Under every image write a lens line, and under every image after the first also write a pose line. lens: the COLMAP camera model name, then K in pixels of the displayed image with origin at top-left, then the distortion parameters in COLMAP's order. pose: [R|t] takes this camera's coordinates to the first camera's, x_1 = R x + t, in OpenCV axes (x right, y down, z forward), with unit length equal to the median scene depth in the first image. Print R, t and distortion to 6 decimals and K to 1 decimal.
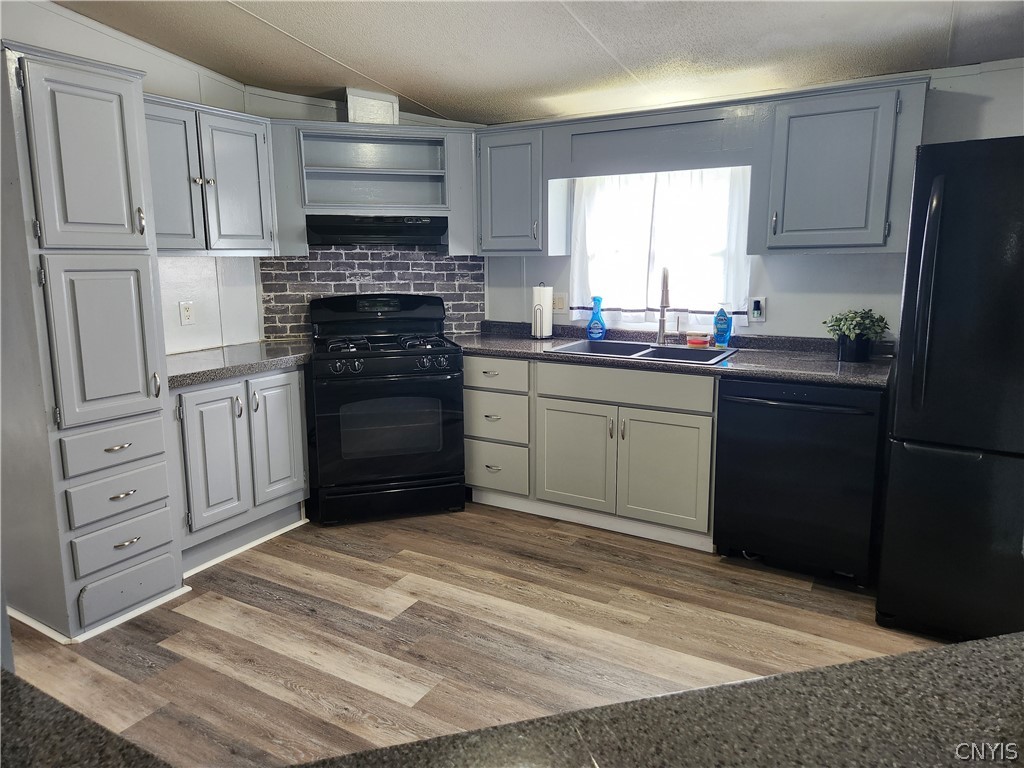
lens RADIAL K [[683.9, 0, 497.9], [0, 683.9, 367.4], [0, 0, 1]] dist [0.067248, -0.057356]
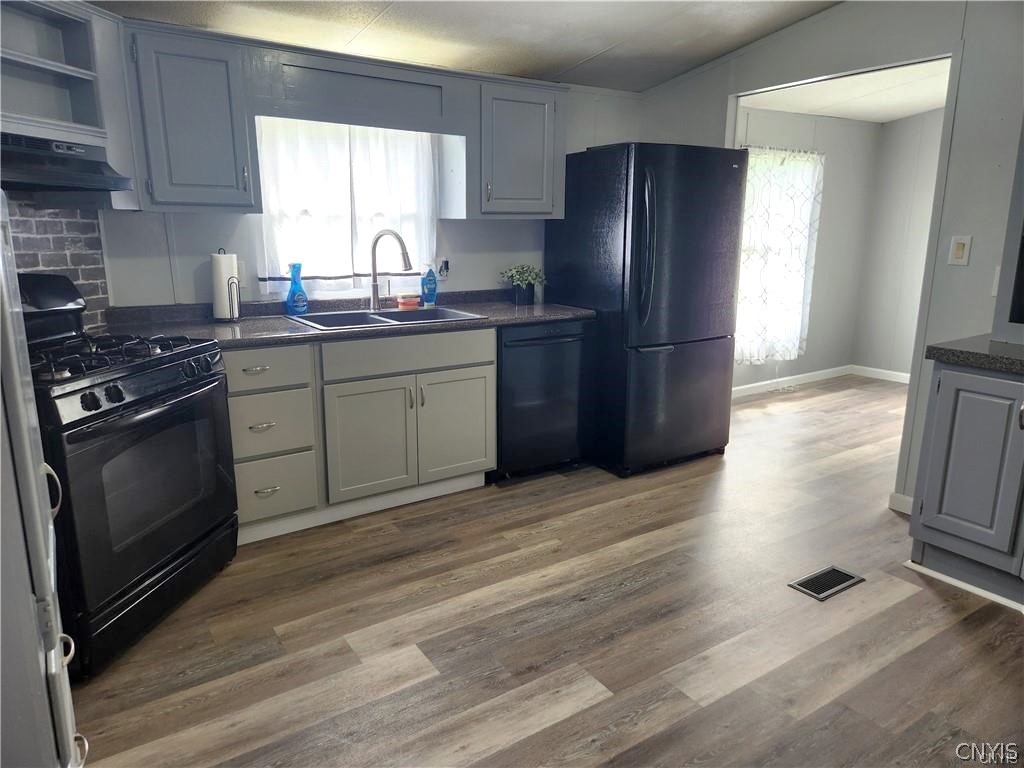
lens RADIAL K [[683.9, 0, 505.7], [0, 683.9, 376.1], [0, 0, 1]] dist [0.067248, -0.057356]
pose [[0.426114, -0.185041, 0.885543, -0.616634], [0.138134, 0.980688, 0.138453, -0.055722], [-0.894061, 0.063327, 0.443445, 0.448803]]
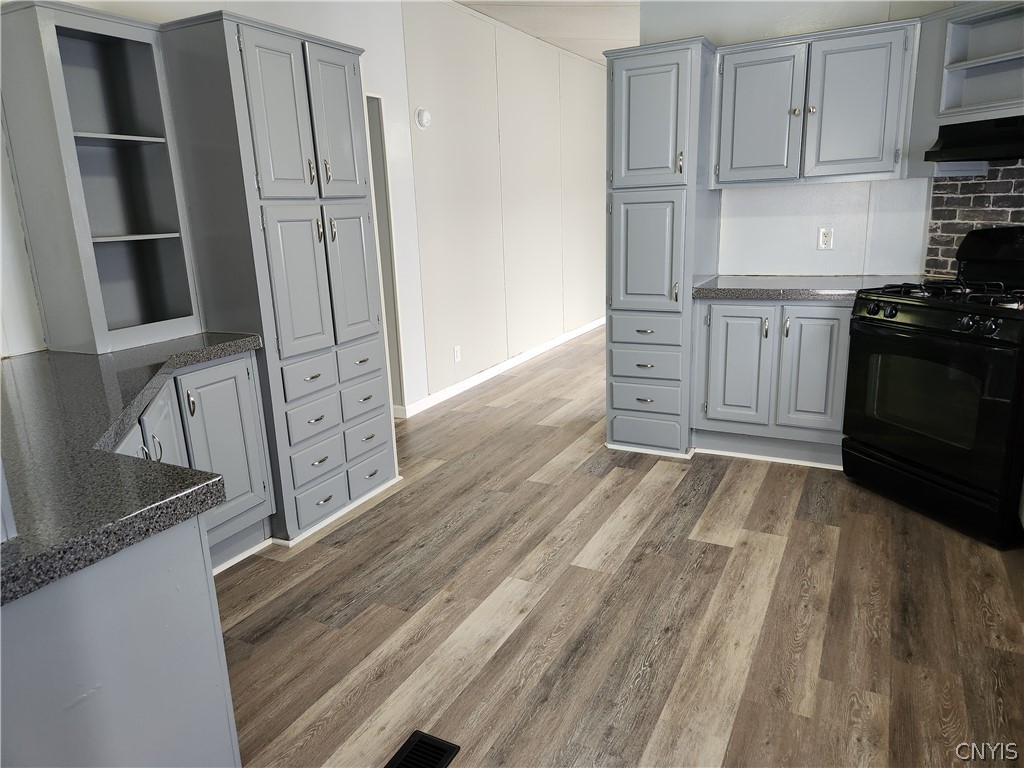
lens RADIAL K [[683.9, 0, 492.4], [0, 683.9, 369.0], [0, 0, 1]] dist [0.067248, -0.057356]
pose [[0.035319, 0.239921, -0.970150, 0.643739], [-0.118910, 0.964868, 0.234286, -0.079048], [0.992277, 0.107086, 0.062607, 0.488088]]
